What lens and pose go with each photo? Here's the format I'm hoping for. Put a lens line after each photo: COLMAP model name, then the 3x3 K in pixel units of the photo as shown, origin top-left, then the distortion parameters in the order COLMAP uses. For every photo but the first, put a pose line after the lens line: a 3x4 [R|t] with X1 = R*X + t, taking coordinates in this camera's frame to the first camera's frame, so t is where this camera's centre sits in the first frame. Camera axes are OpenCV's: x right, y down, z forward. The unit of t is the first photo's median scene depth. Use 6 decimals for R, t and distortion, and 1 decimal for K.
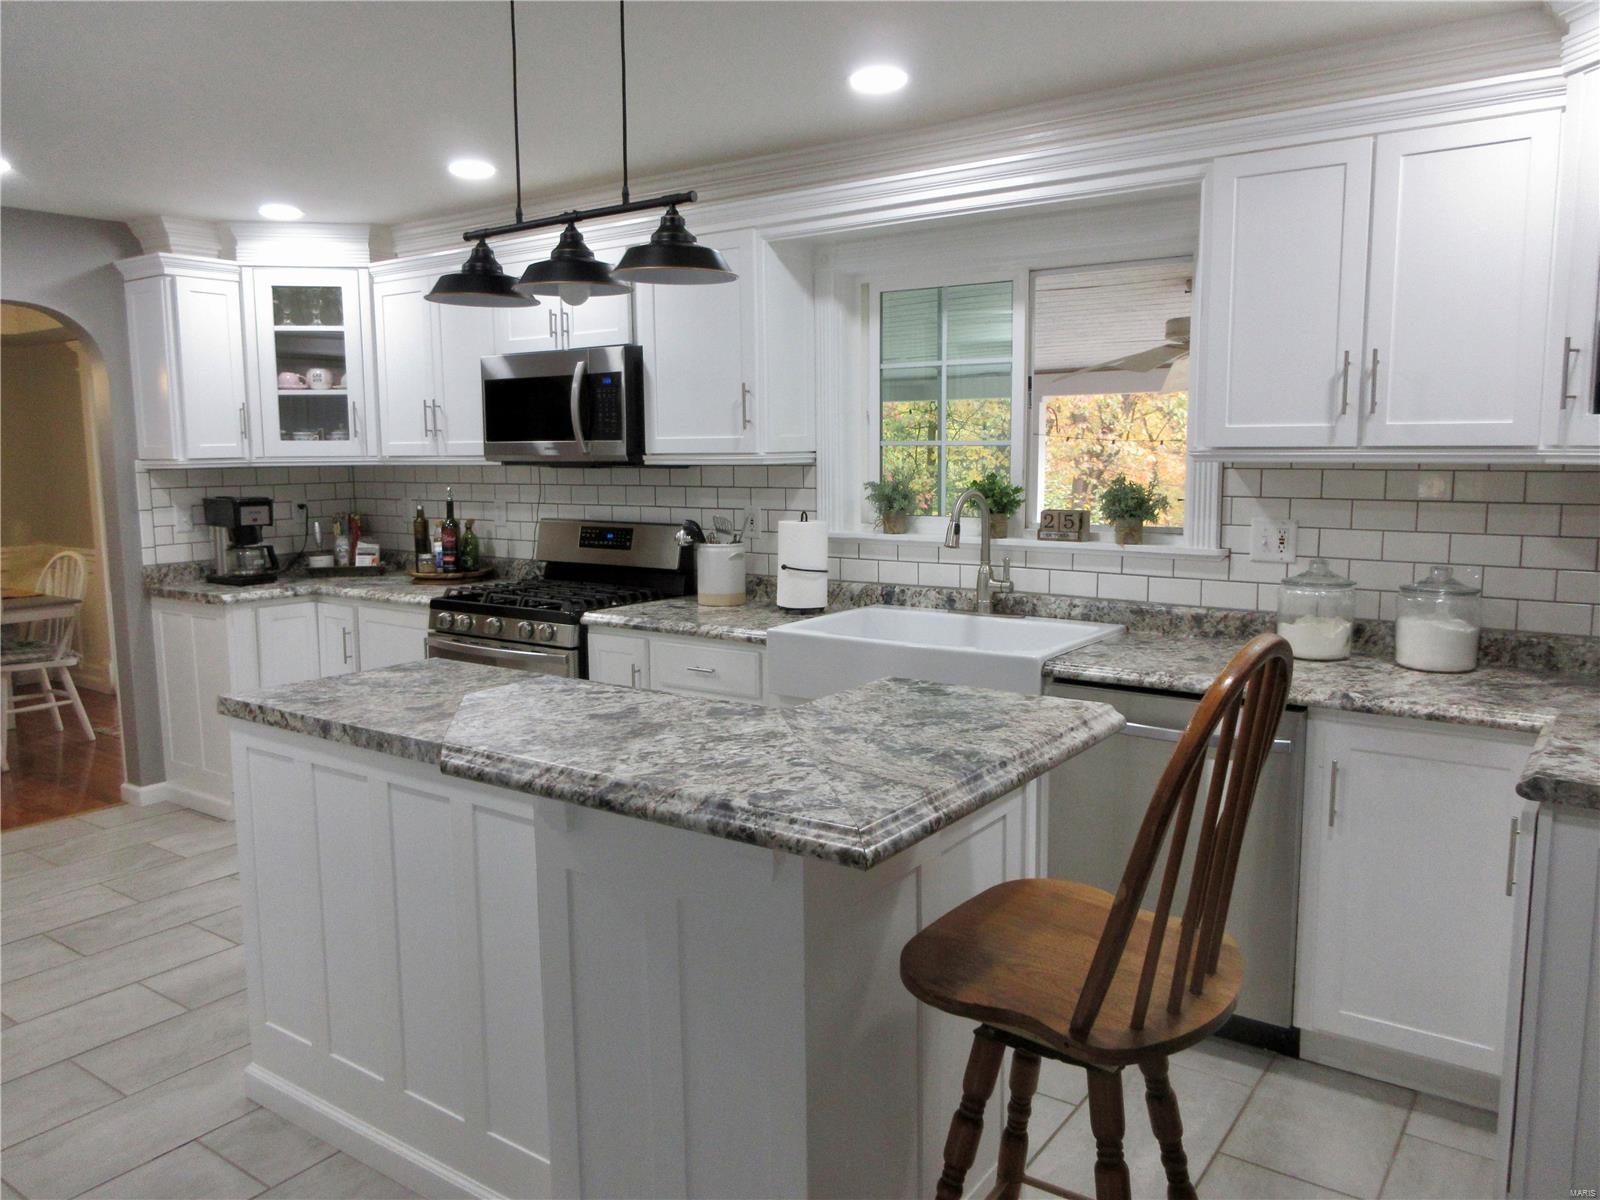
lens RADIAL K [[1203.7, 0, 796.7], [0, 1203.7, 593.8], [0, 0, 1]] dist [0.009806, -0.002166]
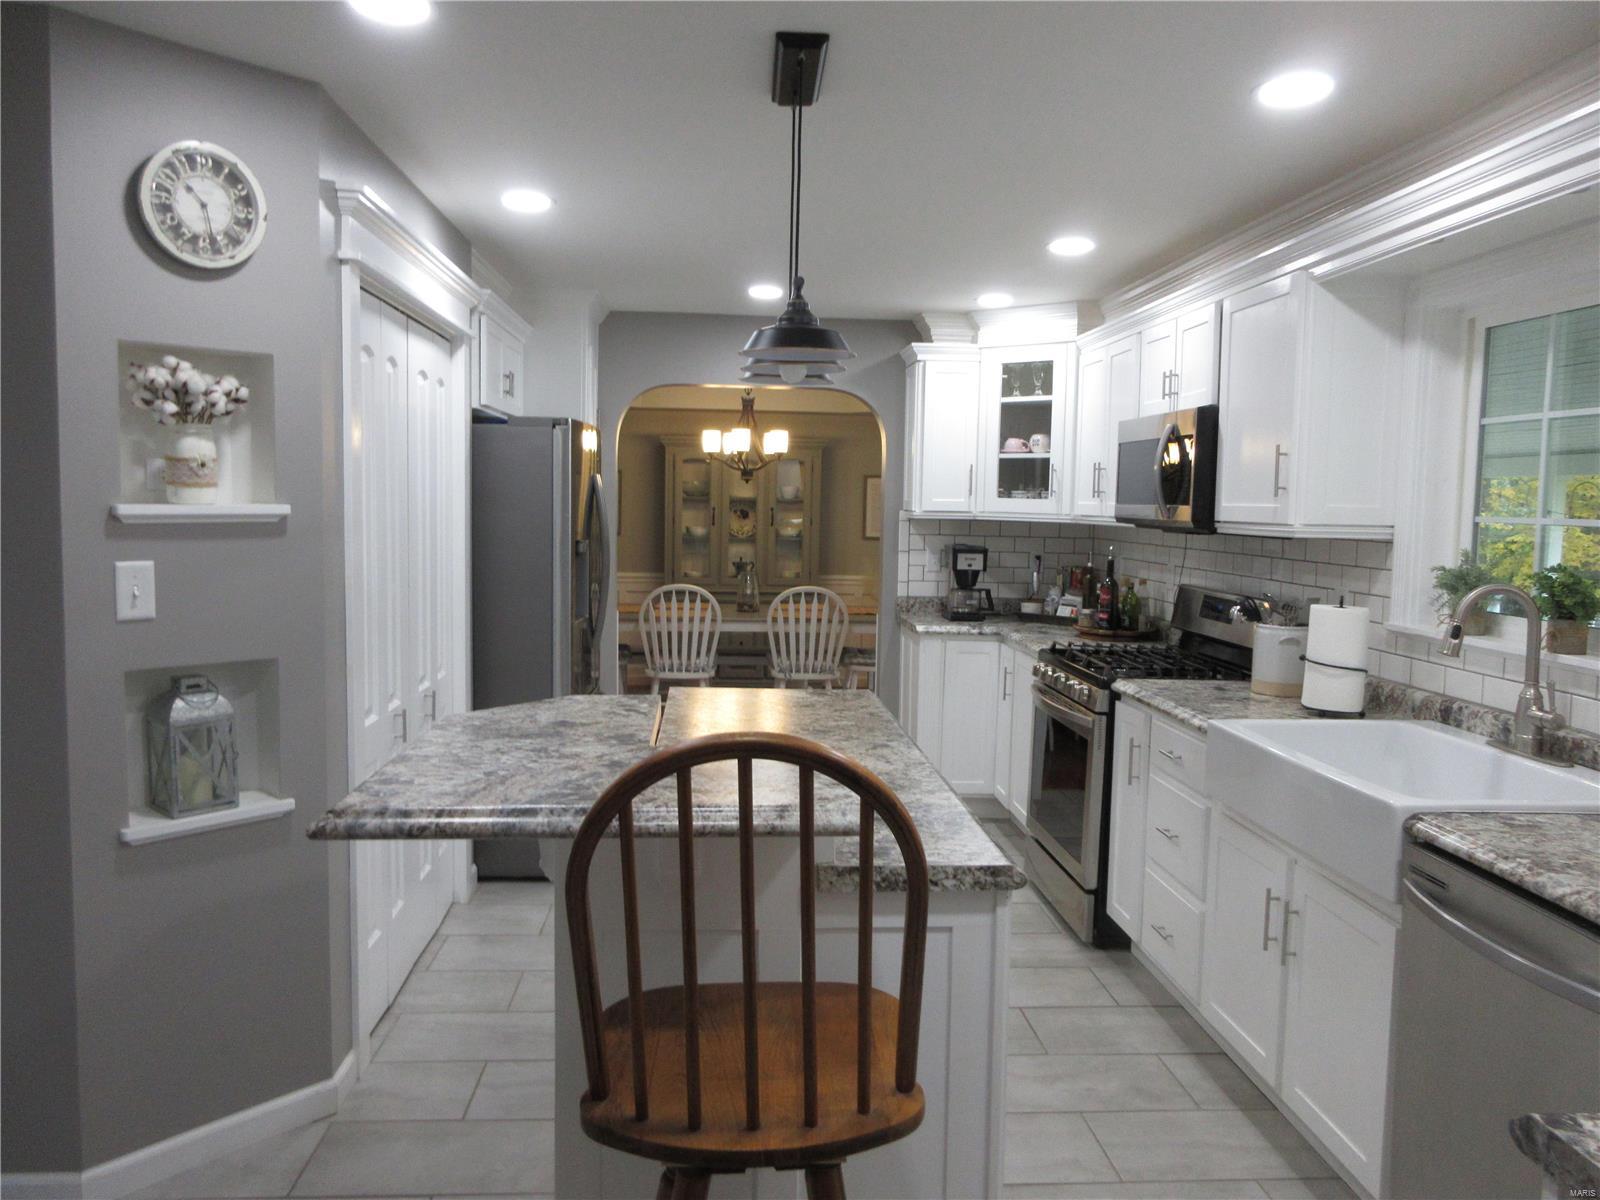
lens RADIAL K [[1203.7, 0, 798.4], [0, 1203.7, 596.2], [0, 0, 1]] dist [0.009806, -0.002166]
pose [[0.636991, 0.088062, -0.765825, 0.337715], [-0.124488, 0.992165, 0.010544, -0.024431], [0.760753, 0.088619, 0.642963, 0.139591]]
